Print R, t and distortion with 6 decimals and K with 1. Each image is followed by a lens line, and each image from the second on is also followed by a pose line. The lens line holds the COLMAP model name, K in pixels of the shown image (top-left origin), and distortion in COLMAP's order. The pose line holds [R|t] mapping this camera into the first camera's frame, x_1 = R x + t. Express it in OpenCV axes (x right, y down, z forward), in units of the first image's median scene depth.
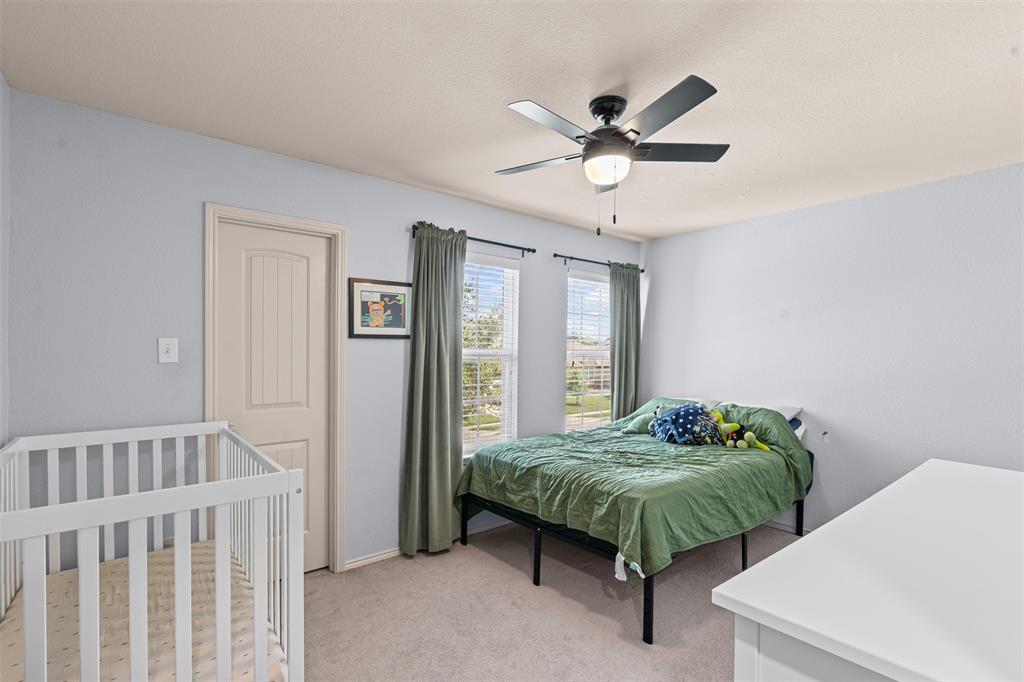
lens RADIAL K [[465.4, 0, 509.9], [0, 465.4, 346.1], [0, 0, 1]] dist [-0.001374, 0.000265]
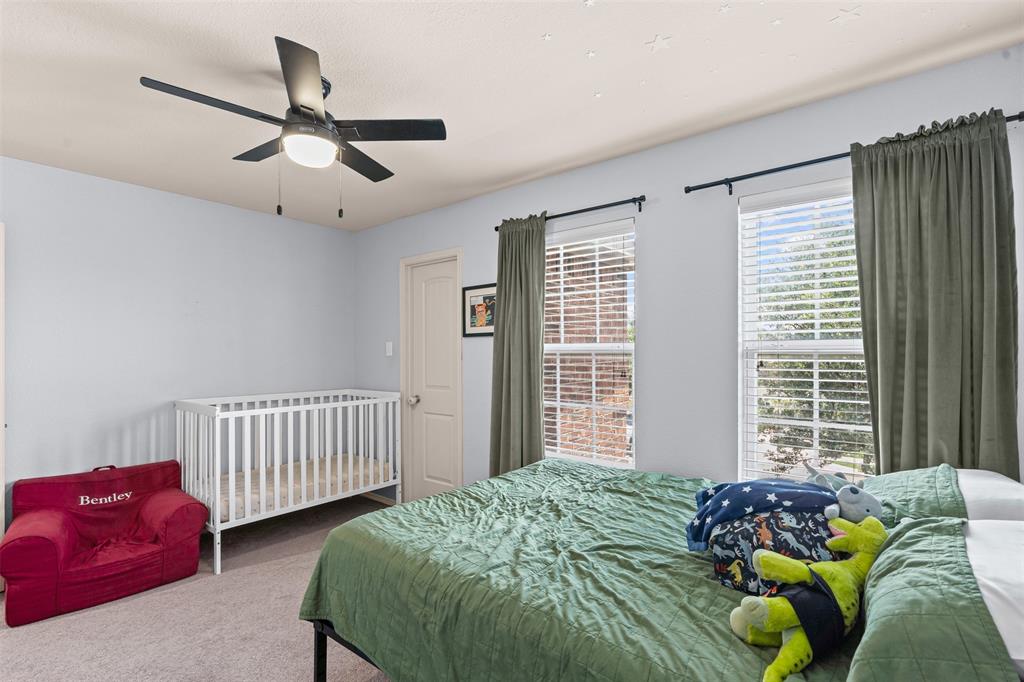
lens RADIAL K [[465.4, 0, 509.9], [0, 465.4, 346.1], [0, 0, 1]] dist [-0.001374, 0.000265]
pose [[0.233413, -0.016891, -0.972231, 0.827586], [0.018649, 0.999743, -0.012892, 0.022714], [0.972199, -0.015122, 0.233668, 0.796796]]
